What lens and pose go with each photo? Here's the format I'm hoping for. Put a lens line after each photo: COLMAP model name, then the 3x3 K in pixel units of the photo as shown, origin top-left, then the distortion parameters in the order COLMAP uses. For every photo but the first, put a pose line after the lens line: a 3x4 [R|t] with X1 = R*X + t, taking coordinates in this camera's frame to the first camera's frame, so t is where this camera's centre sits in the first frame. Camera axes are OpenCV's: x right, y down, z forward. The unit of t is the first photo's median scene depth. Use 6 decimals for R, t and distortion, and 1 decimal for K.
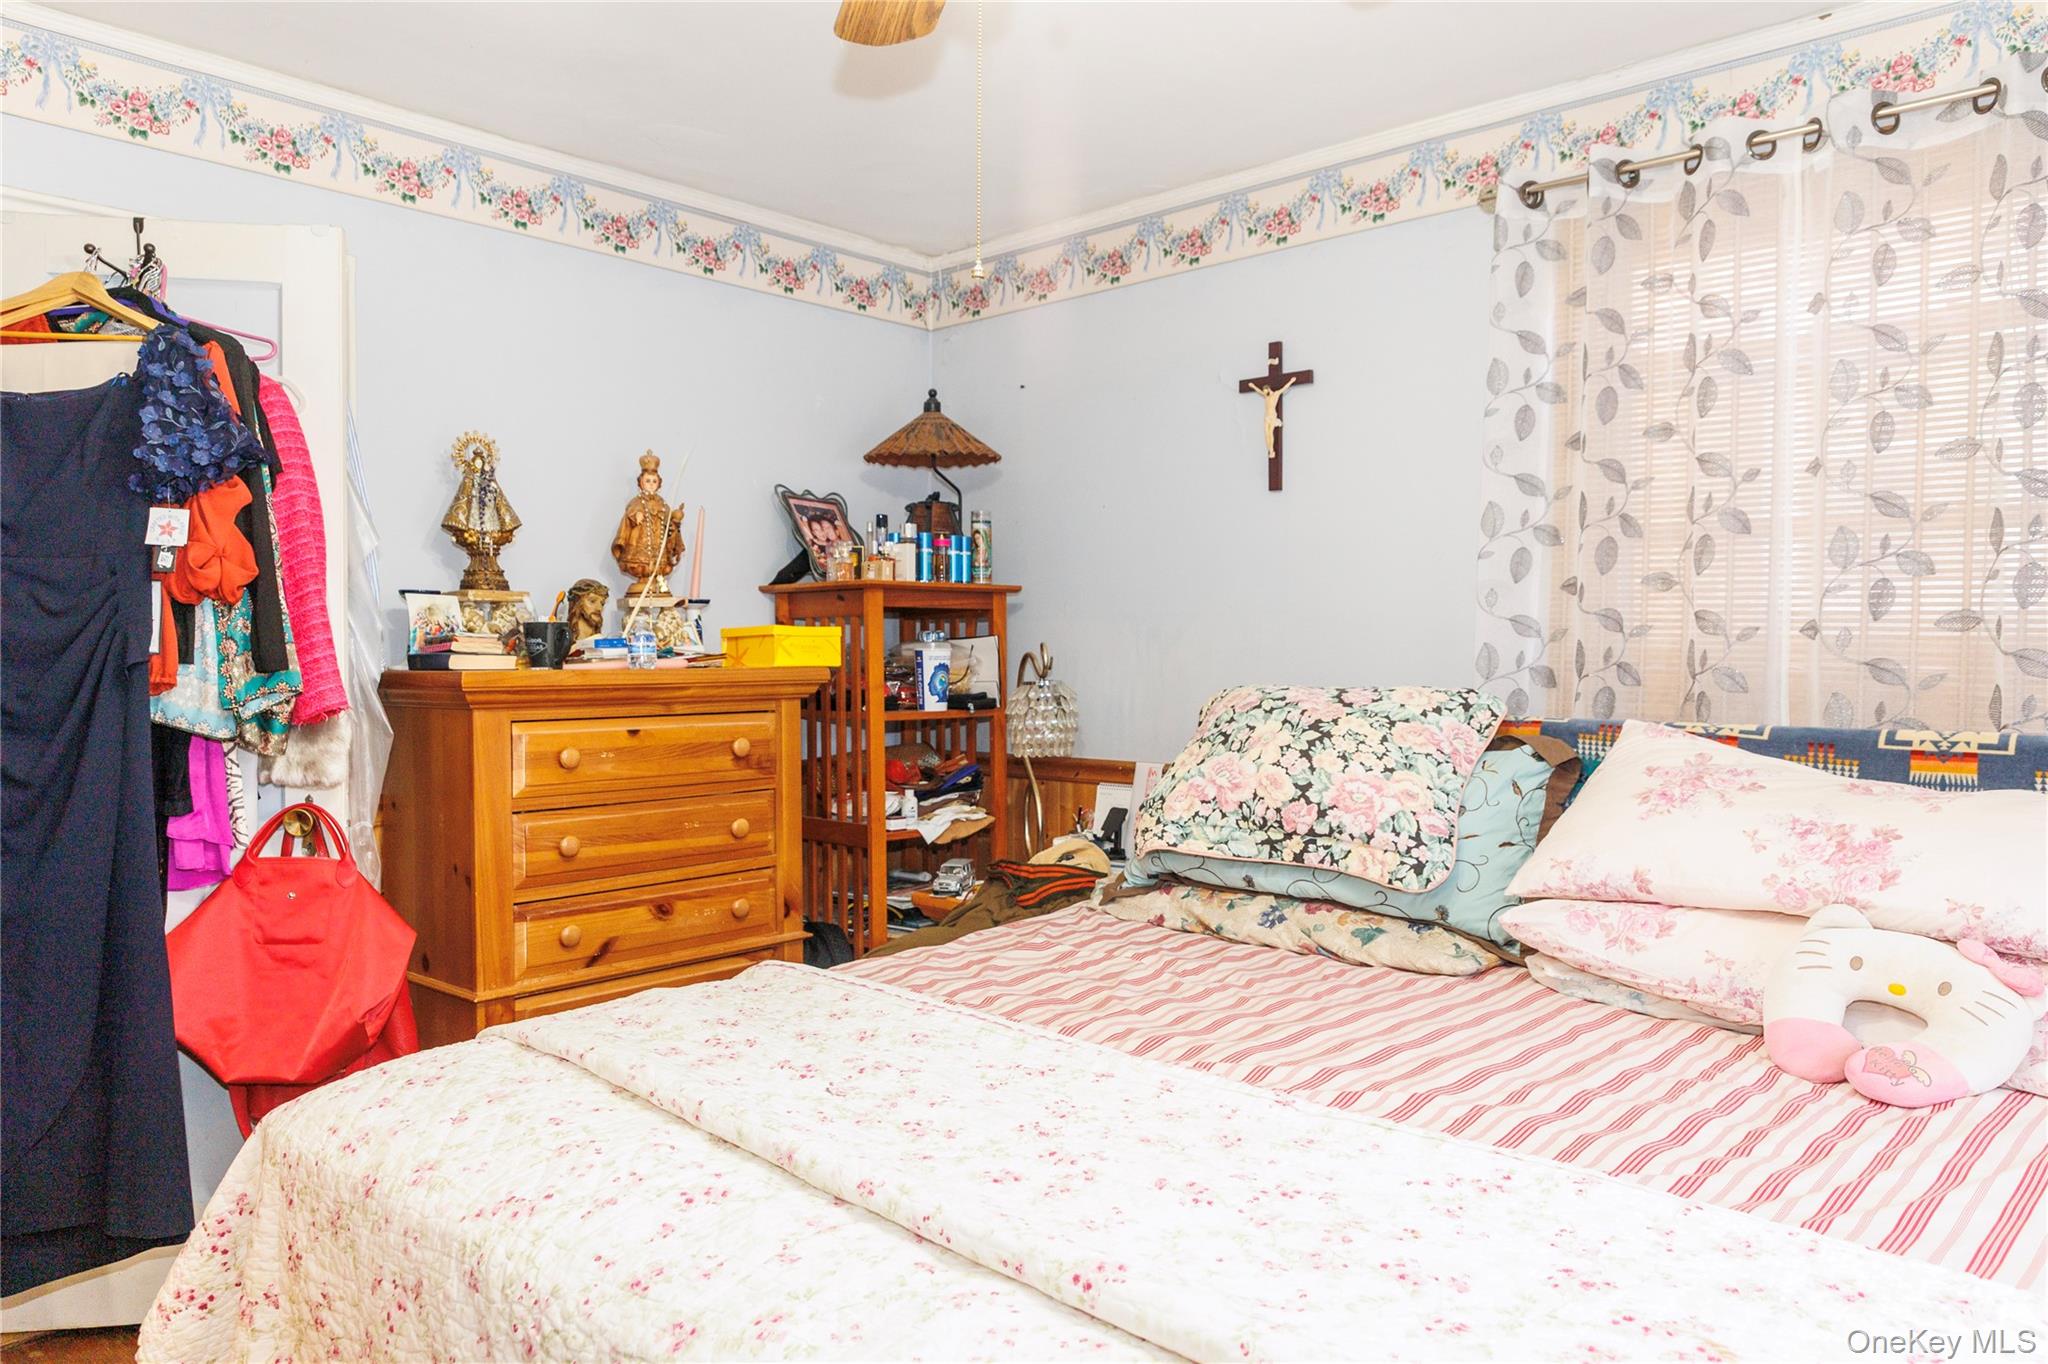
lens RADIAL K [[1420.2, 0, 1017.7], [0, 1420.2, 676.0], [0, 0, 1]] dist [0.018290, -0.009174]
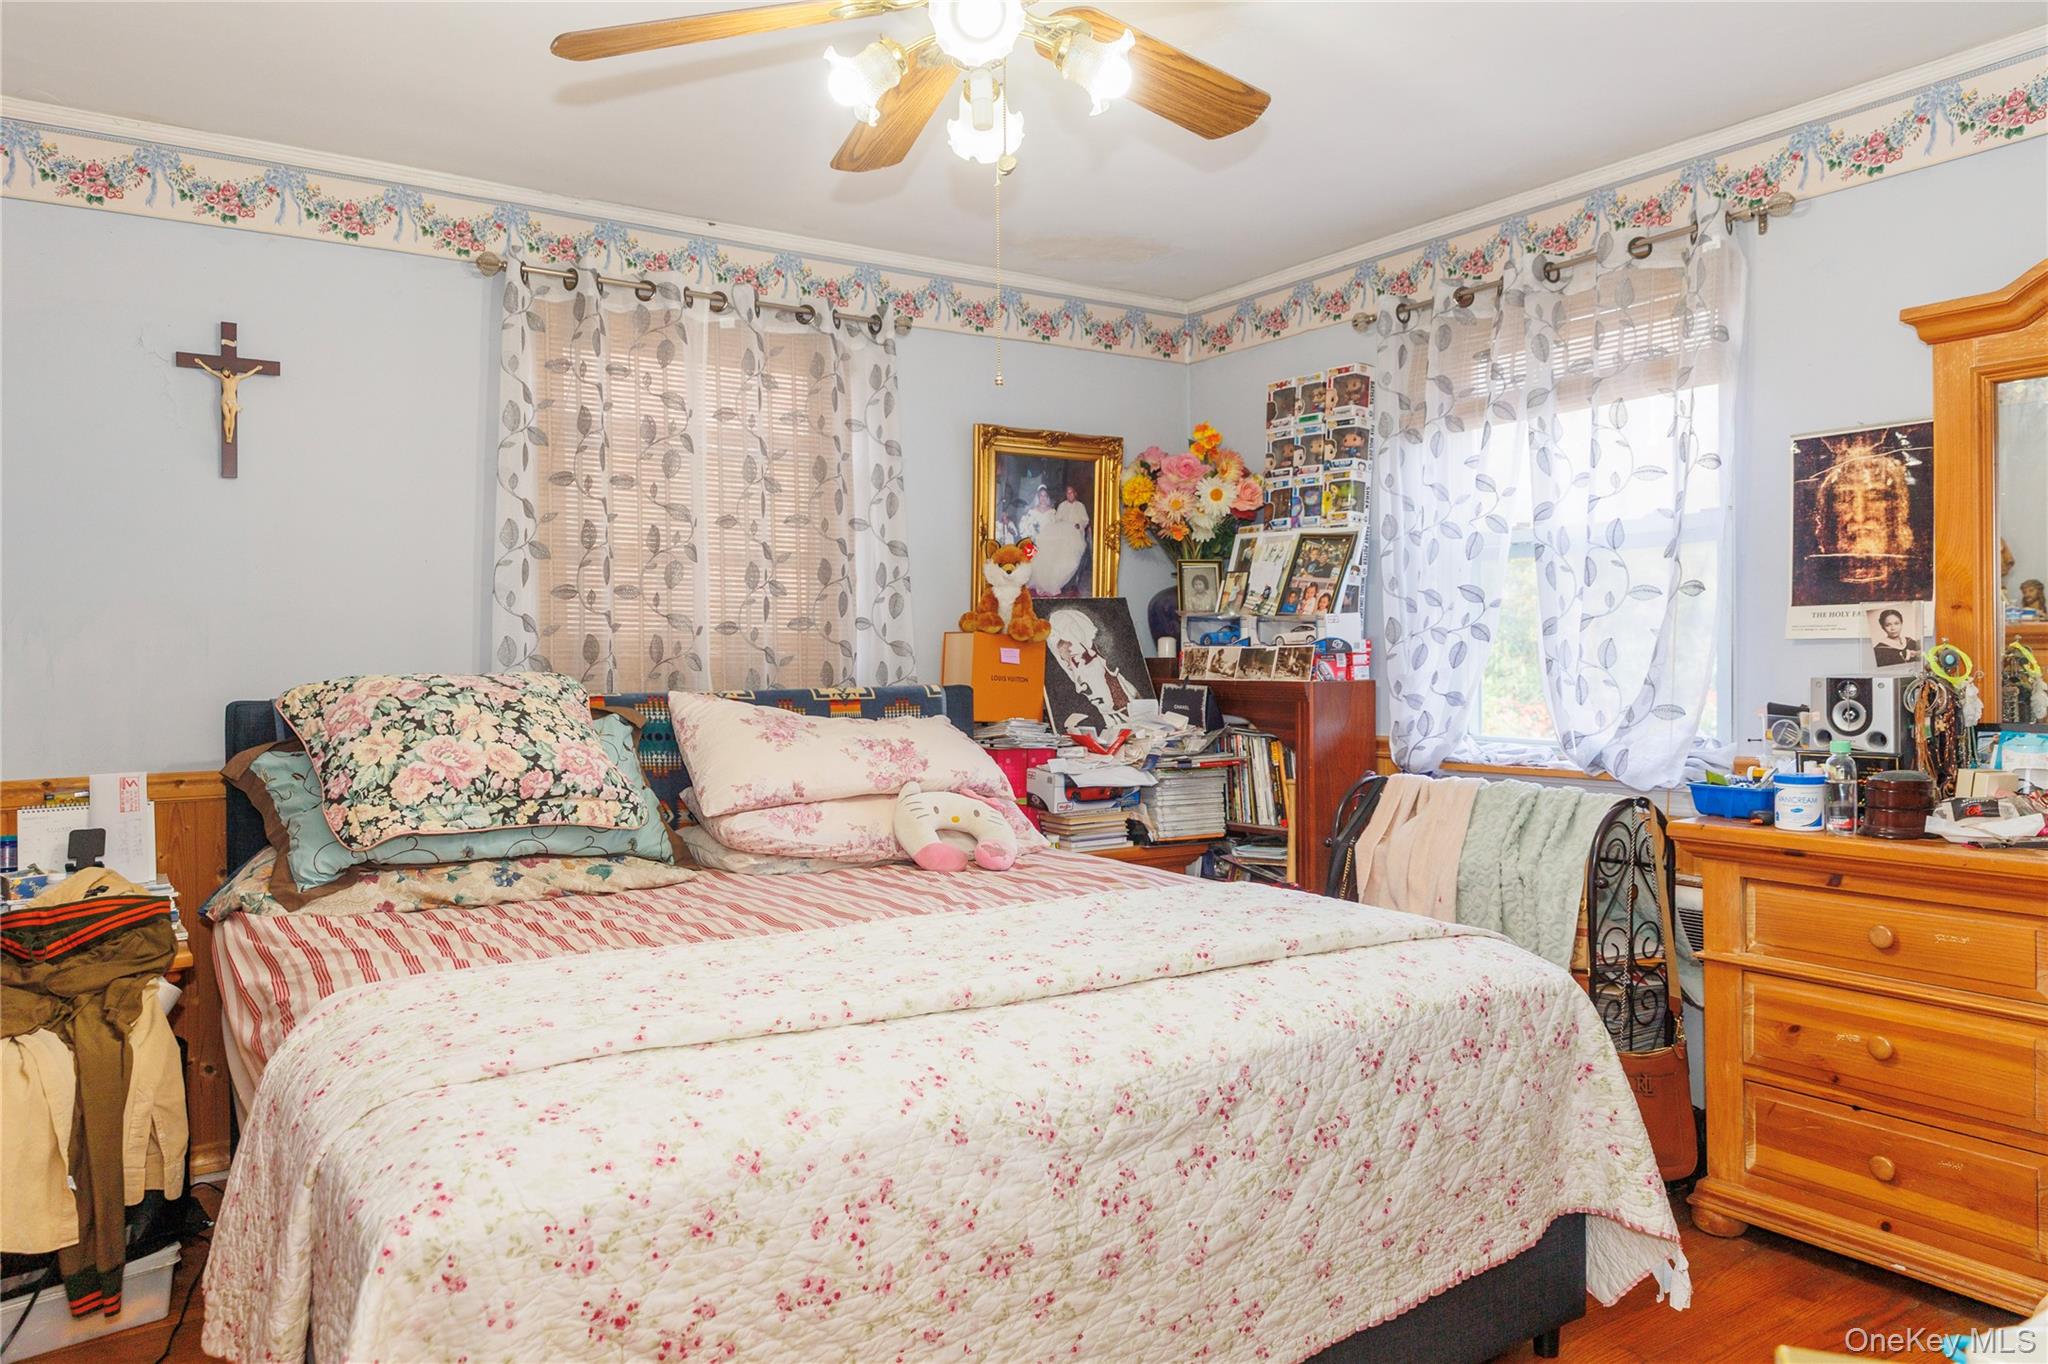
lens RADIAL K [[1420.2, 0, 1017.7], [0, 1420.2, 676.0], [0, 0, 1]] dist [0.018290, -0.009174]
pose [[0.225315, -0.017526, 0.974128, -0.829586], [0.027969, 0.999542, 0.011514, 0.009134], [-0.973885, 0.024651, 0.225702, 0.350290]]
